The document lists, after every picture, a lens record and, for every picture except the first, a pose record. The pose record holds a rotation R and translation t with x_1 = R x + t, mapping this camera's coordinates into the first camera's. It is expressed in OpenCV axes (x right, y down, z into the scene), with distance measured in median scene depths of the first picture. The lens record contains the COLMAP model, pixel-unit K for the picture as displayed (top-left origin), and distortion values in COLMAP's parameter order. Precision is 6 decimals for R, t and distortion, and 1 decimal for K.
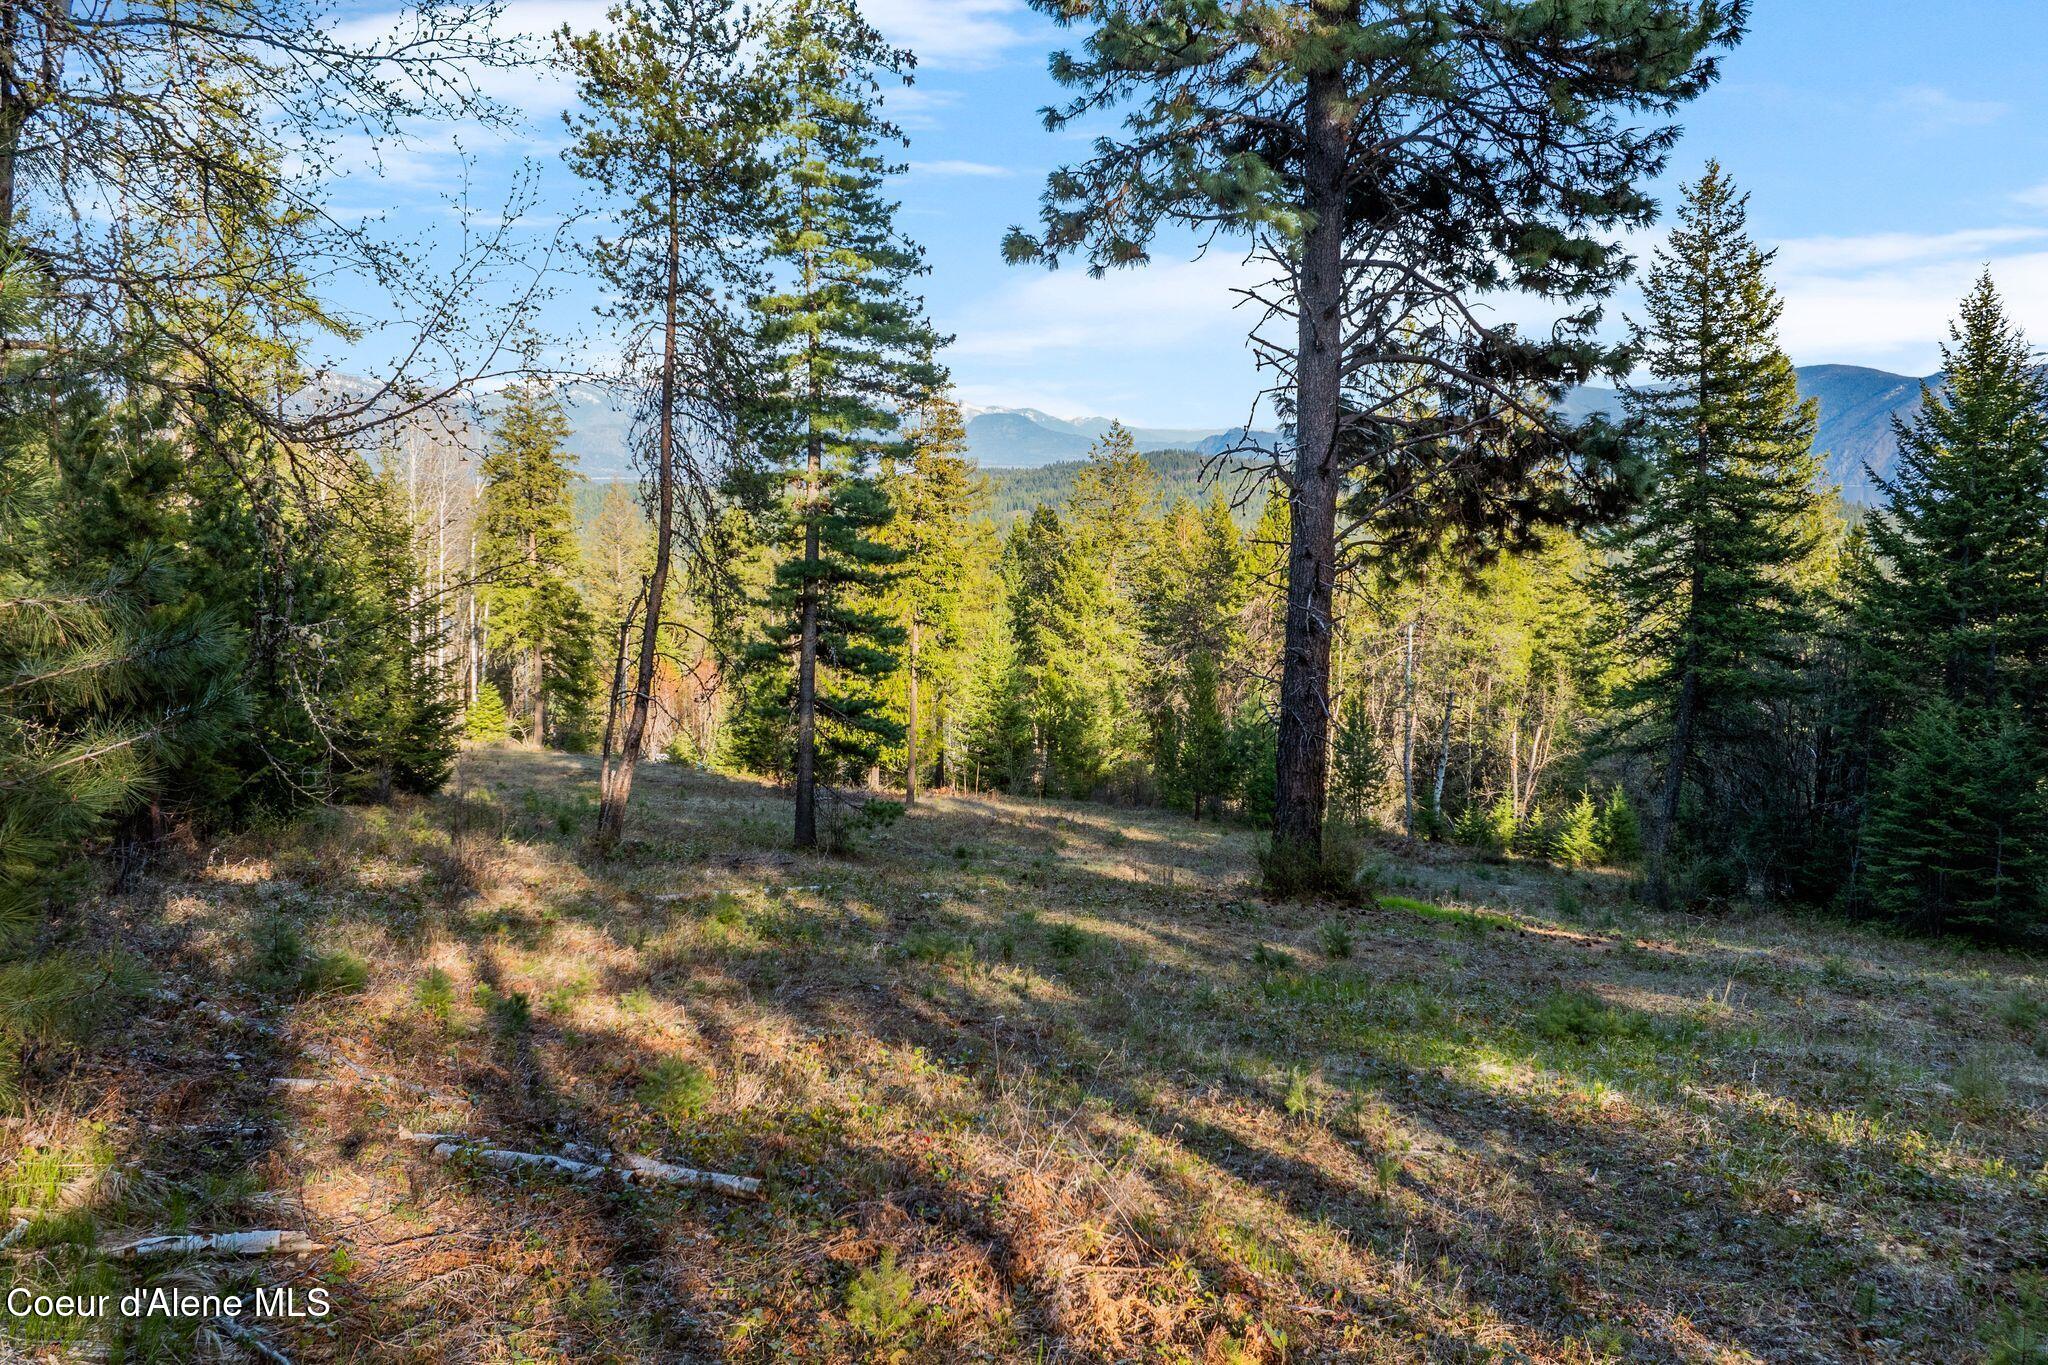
lens RADIAL K [[1728.0, 0, 1024.0], [0, 1728.0, 682.5], [0, 0, 1]] dist [-0.012870, 0.000497]
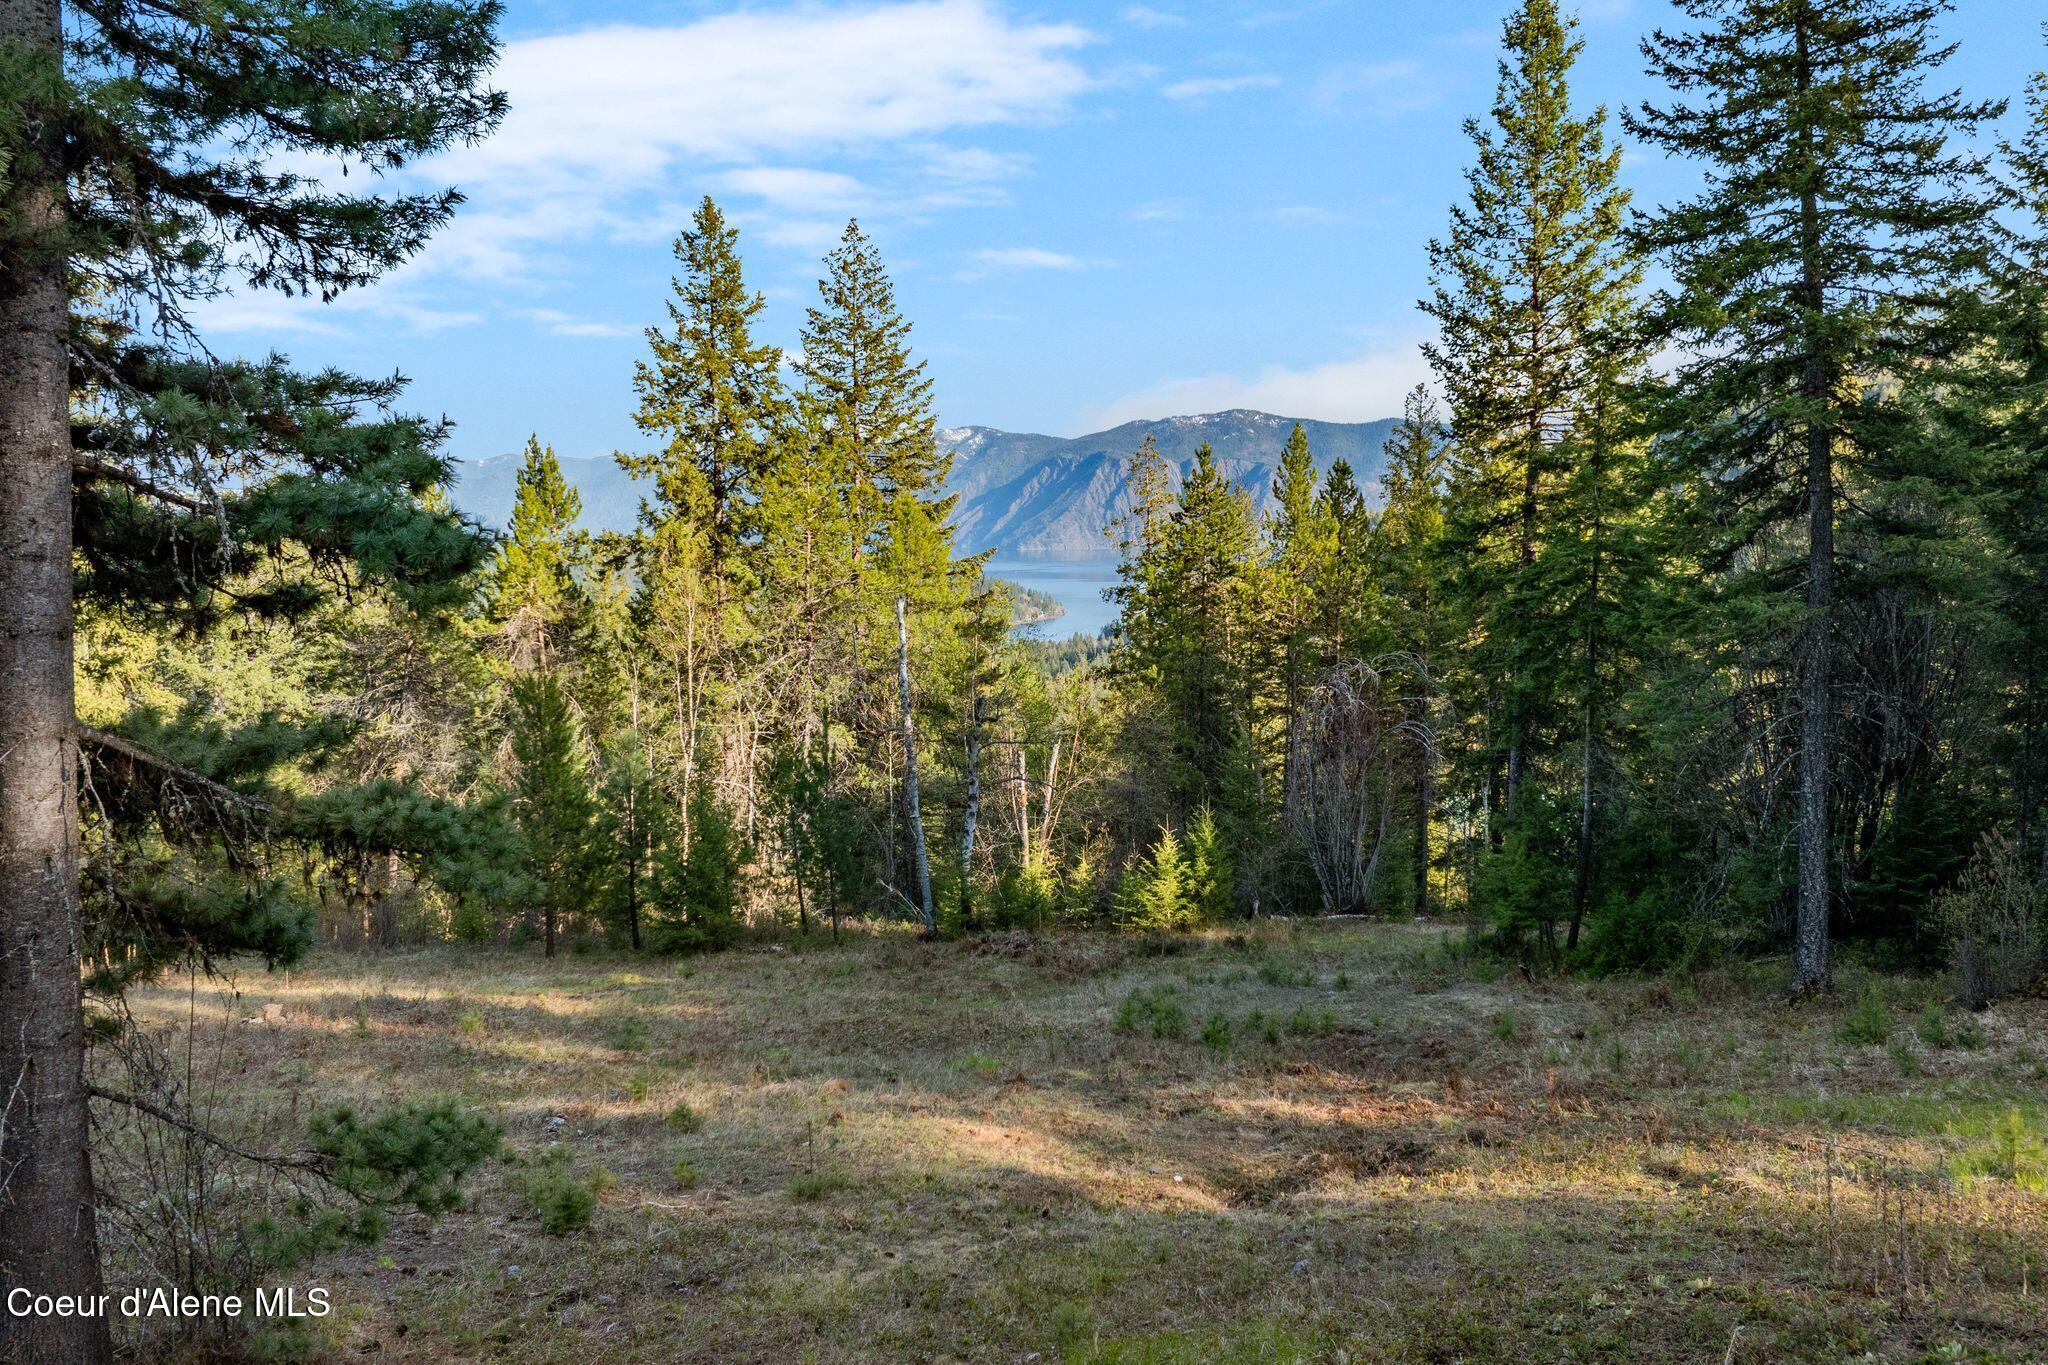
lens RADIAL K [[1726.9, 0, 1065.2], [0, 1726.9, 688.1], [0, 0, 1]] dist [-0.003398, -0.005375]
pose [[0.830610, -0.071924, 0.552189, -0.056400], [0.092939, 0.995620, -0.010118, 0.007924], [-0.549043, 0.059724, 0.833657, 0.301604]]
